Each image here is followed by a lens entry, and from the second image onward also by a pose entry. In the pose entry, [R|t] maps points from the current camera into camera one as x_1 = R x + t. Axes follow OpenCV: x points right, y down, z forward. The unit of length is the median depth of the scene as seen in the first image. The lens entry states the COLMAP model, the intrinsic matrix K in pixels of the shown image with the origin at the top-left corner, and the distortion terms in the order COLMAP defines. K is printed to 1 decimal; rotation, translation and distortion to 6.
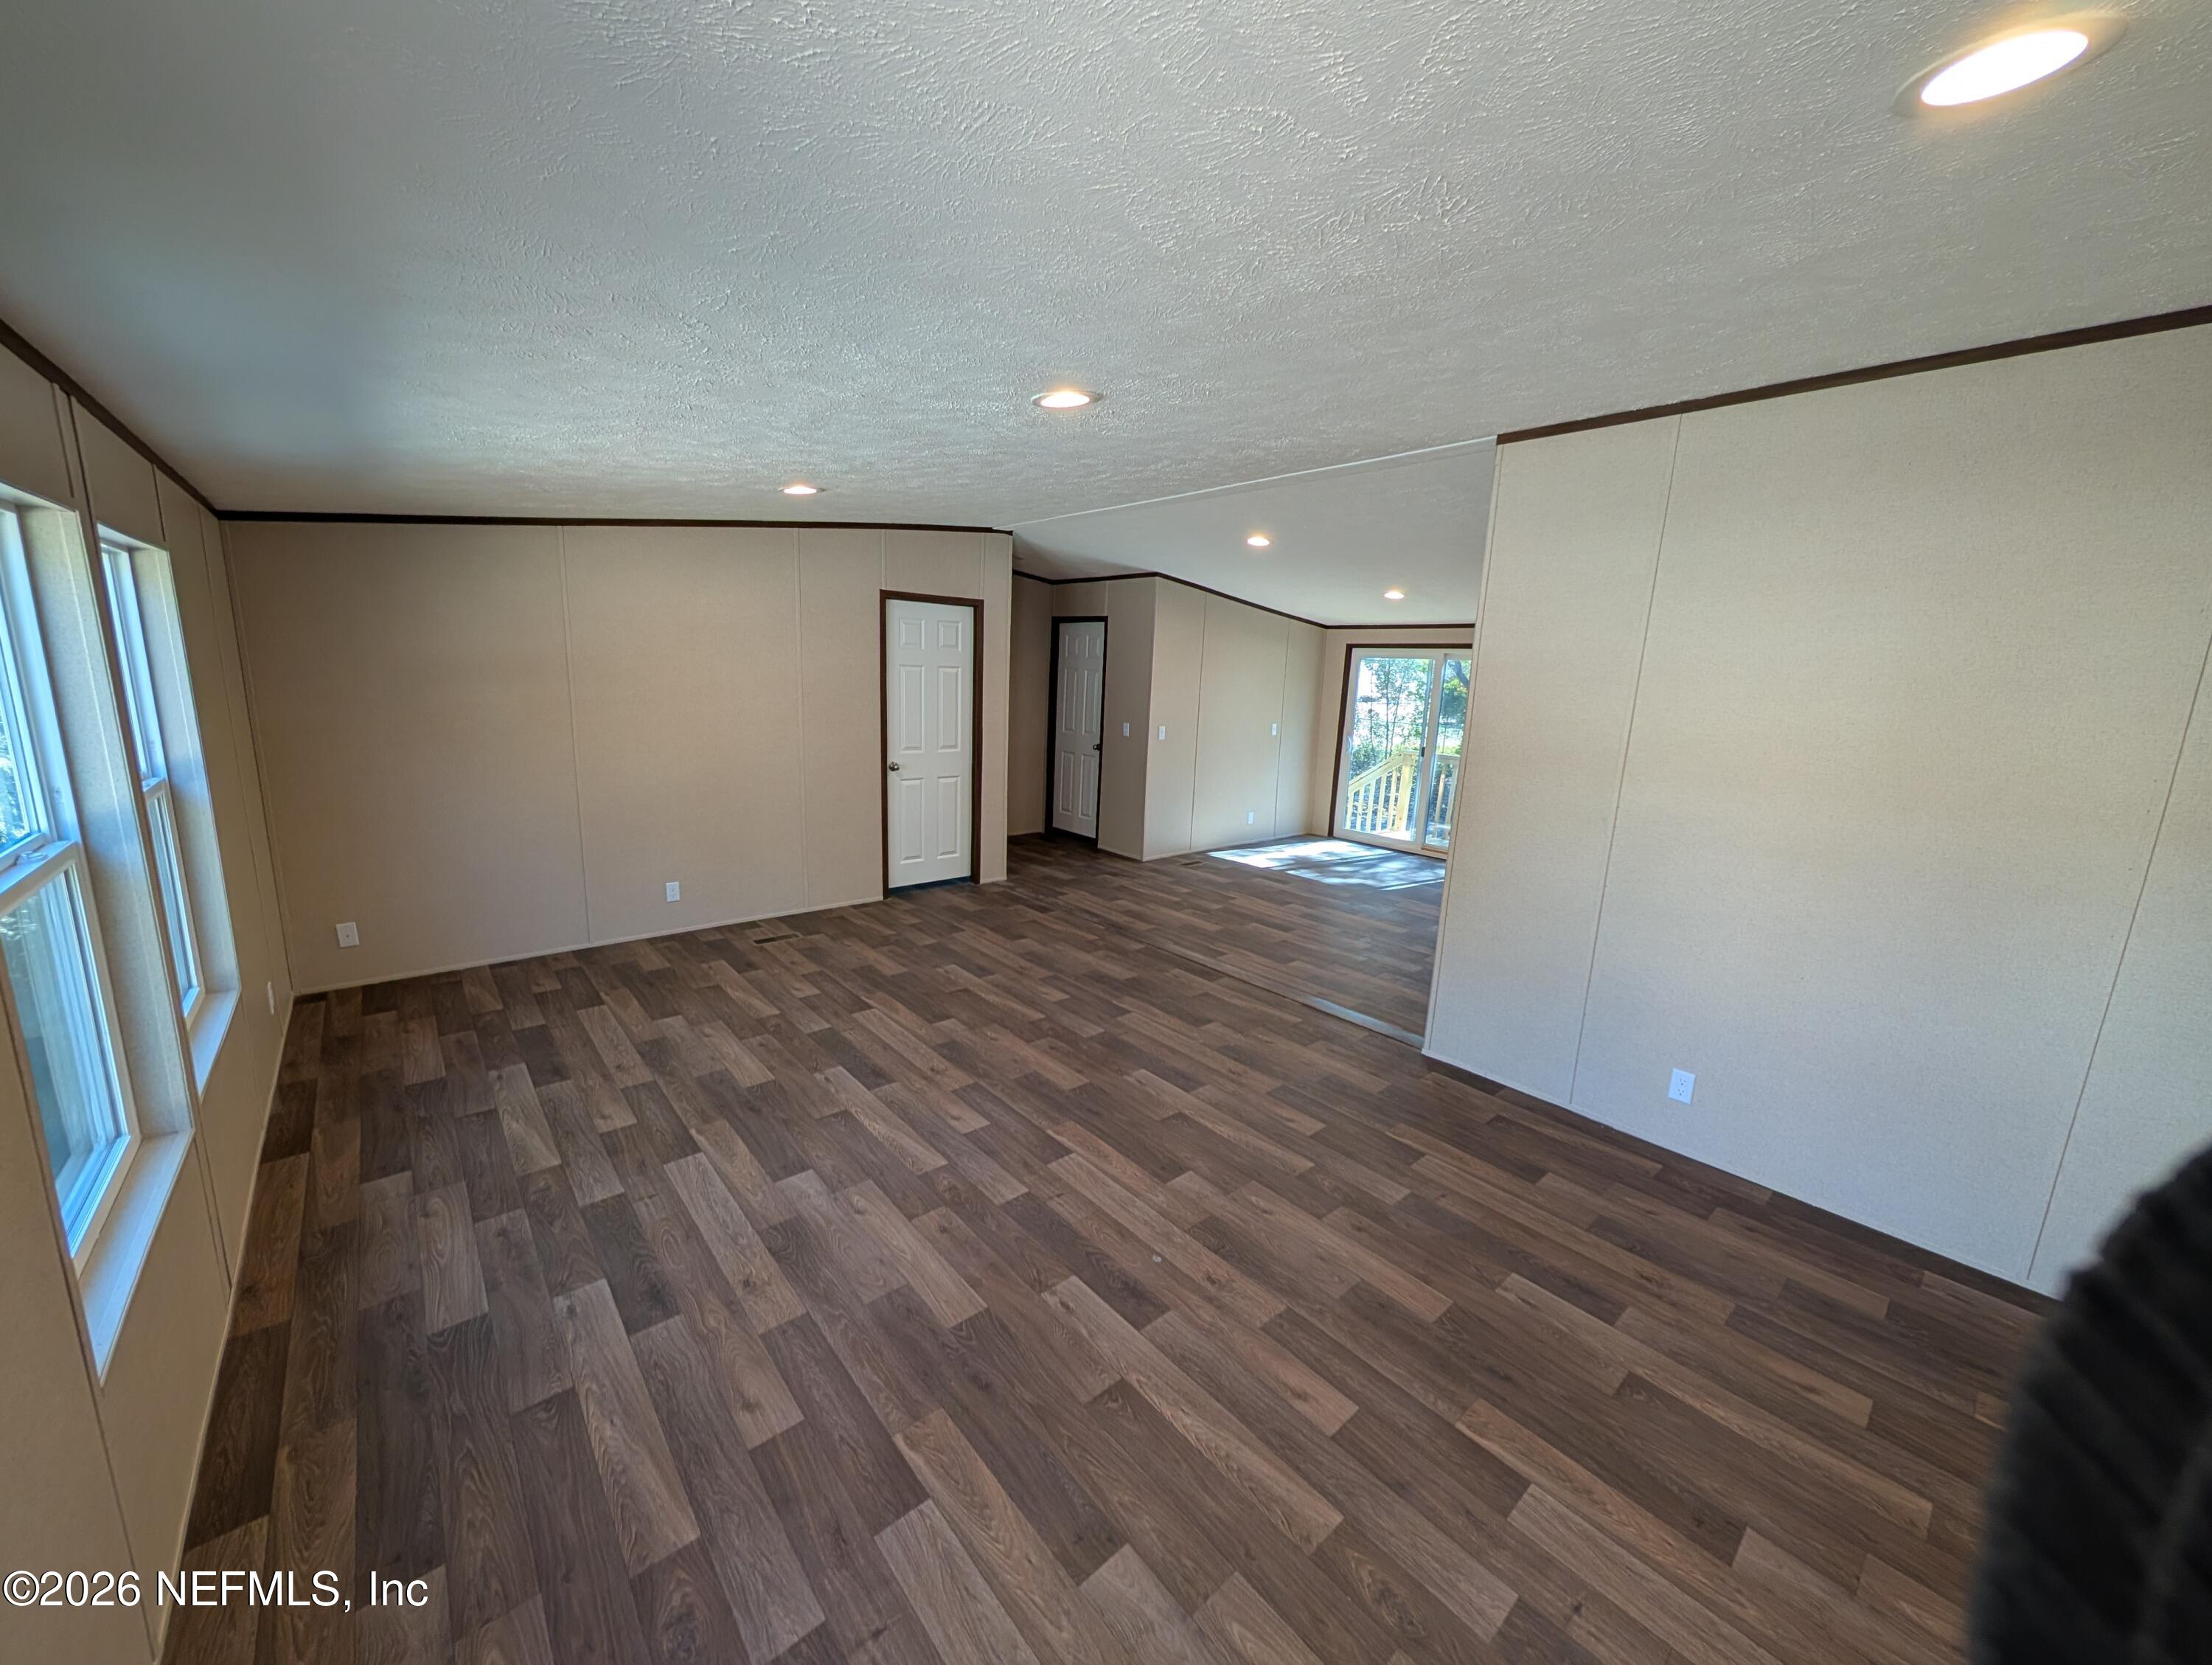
lens RADIAL K [[838.5, 0, 1102.3], [0, 838.5, 832.8], [0, 0, 1]] dist [0.000894, -0.000045]
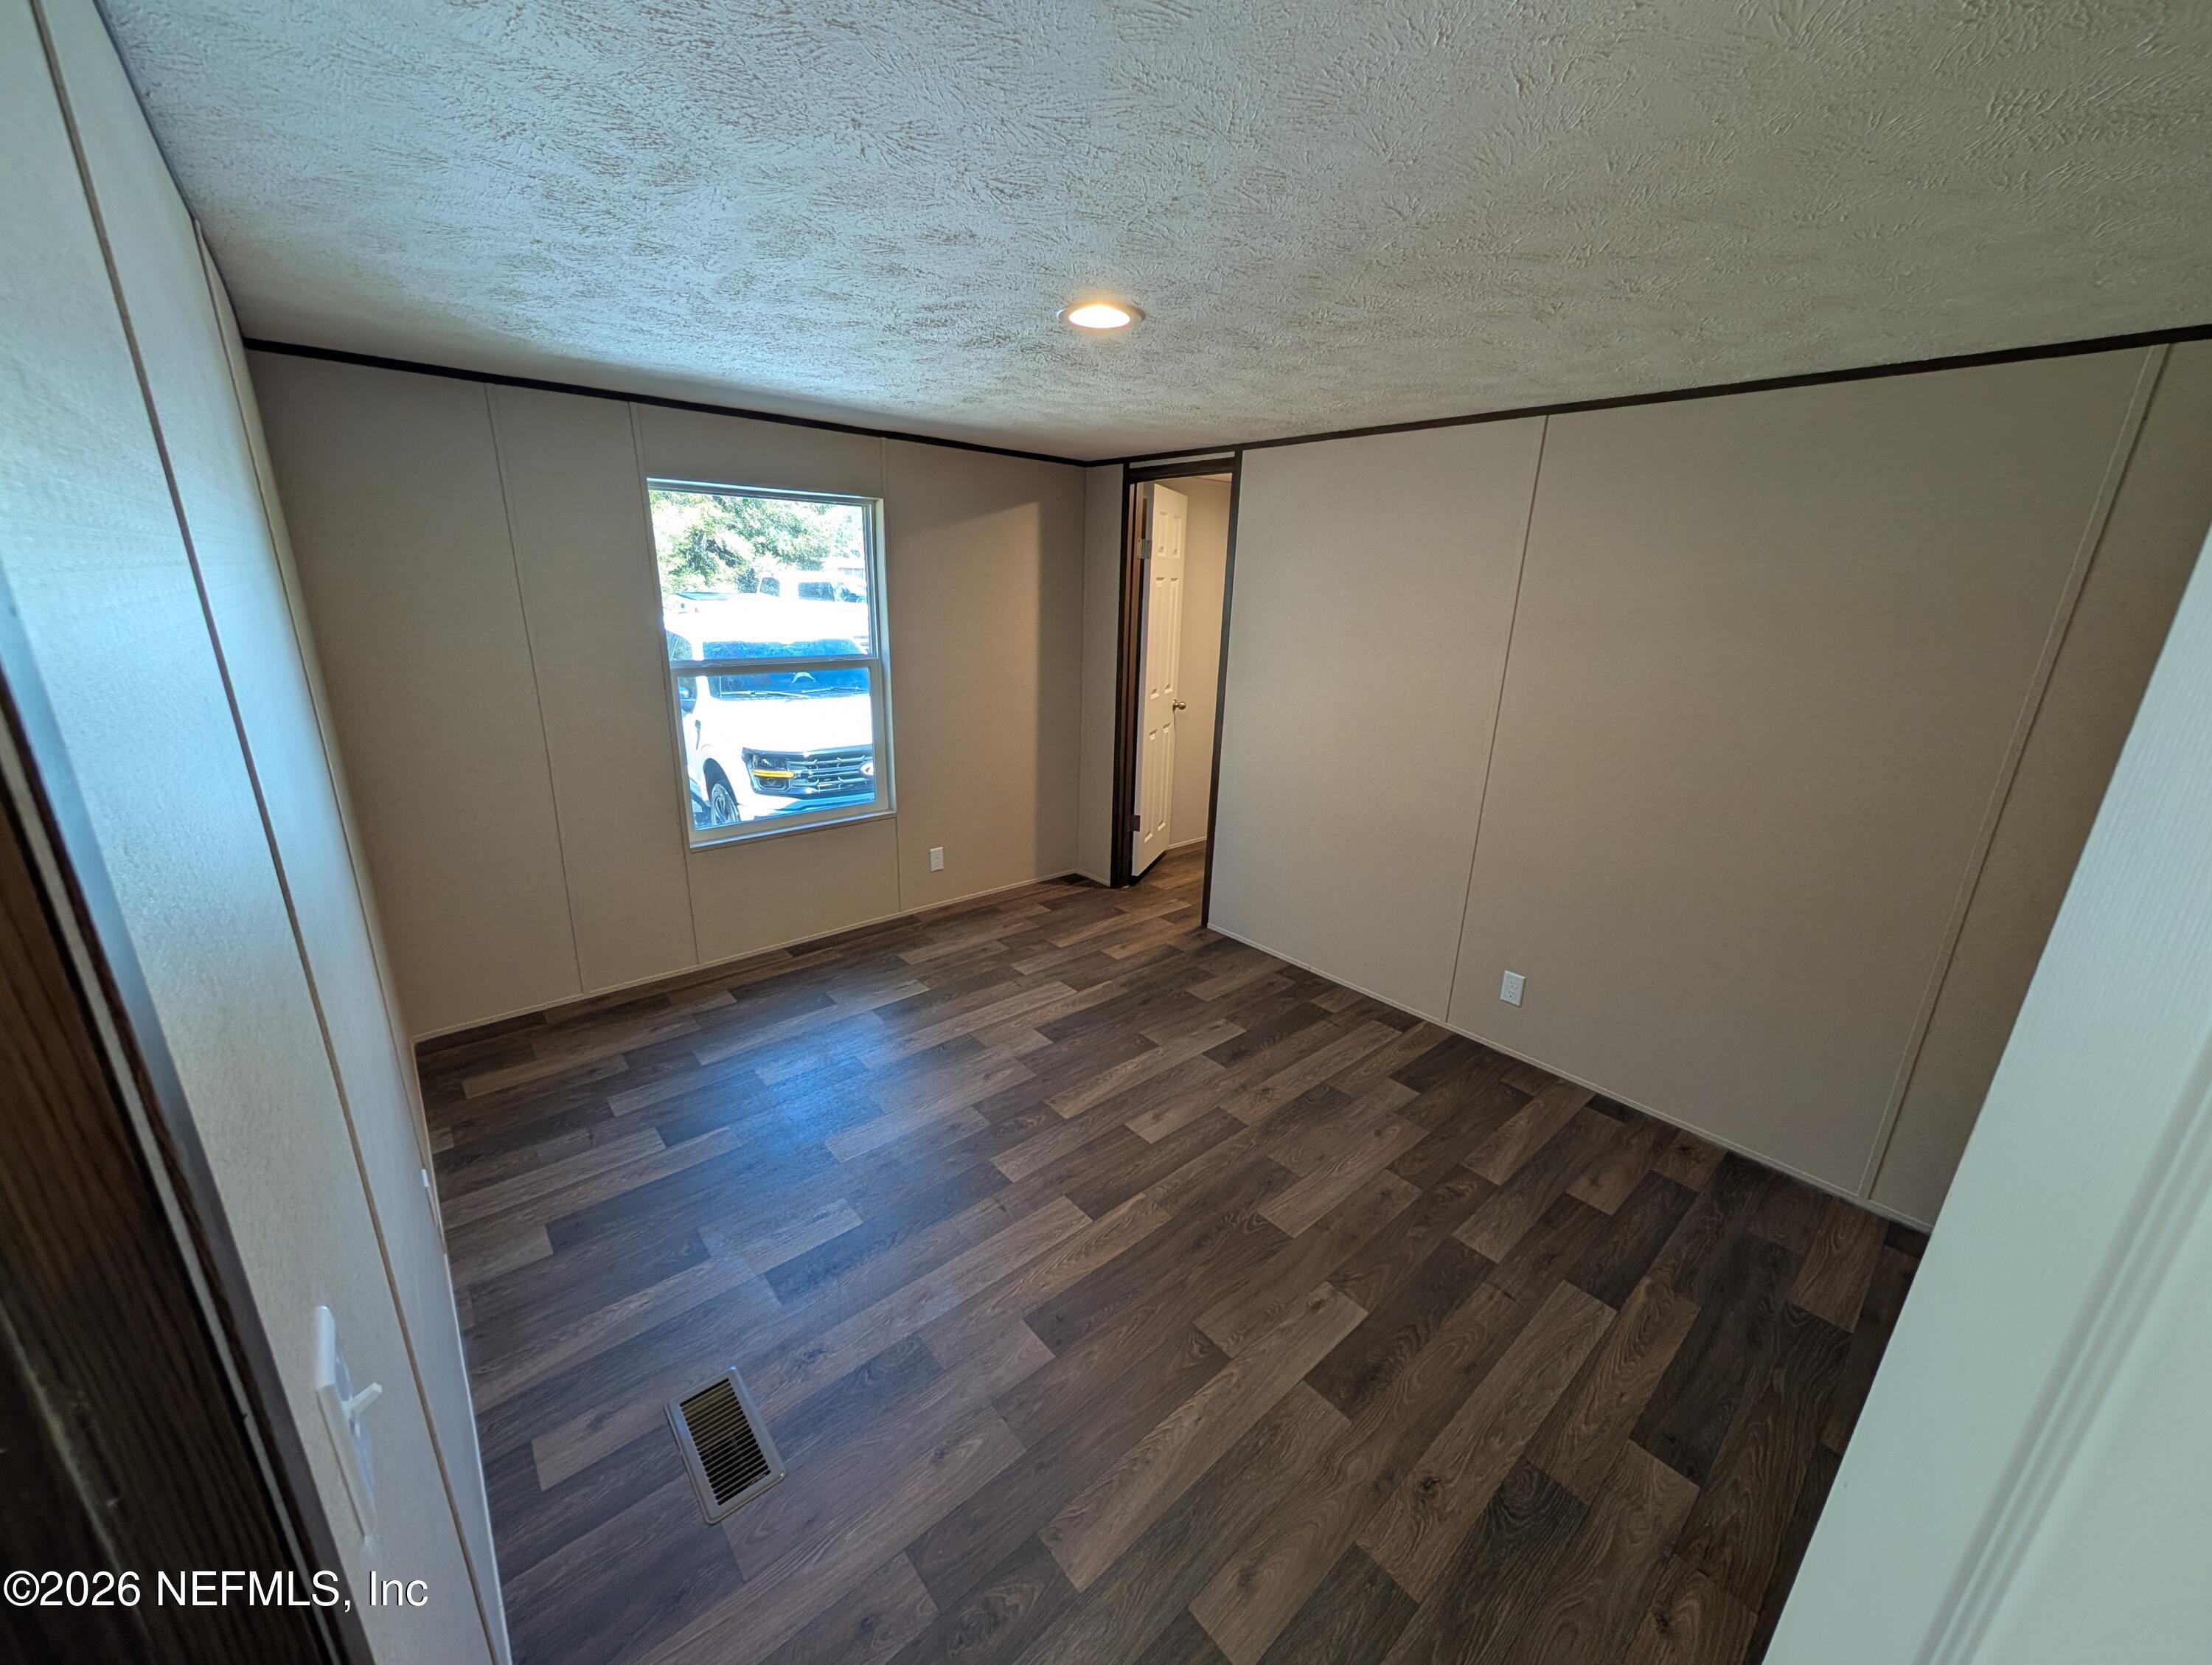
lens RADIAL K [[839.8, 0, 1113.1], [0, 839.8, 795.3], [0, 0, 1]] dist [-0.015119, 0.003116]
pose [[0.008701, 0.216156, -0.976320, 0.687295], [-0.225305, 0.951675, 0.208692, -0.084539], [0.974249, 0.218154, 0.056981, 0.607973]]
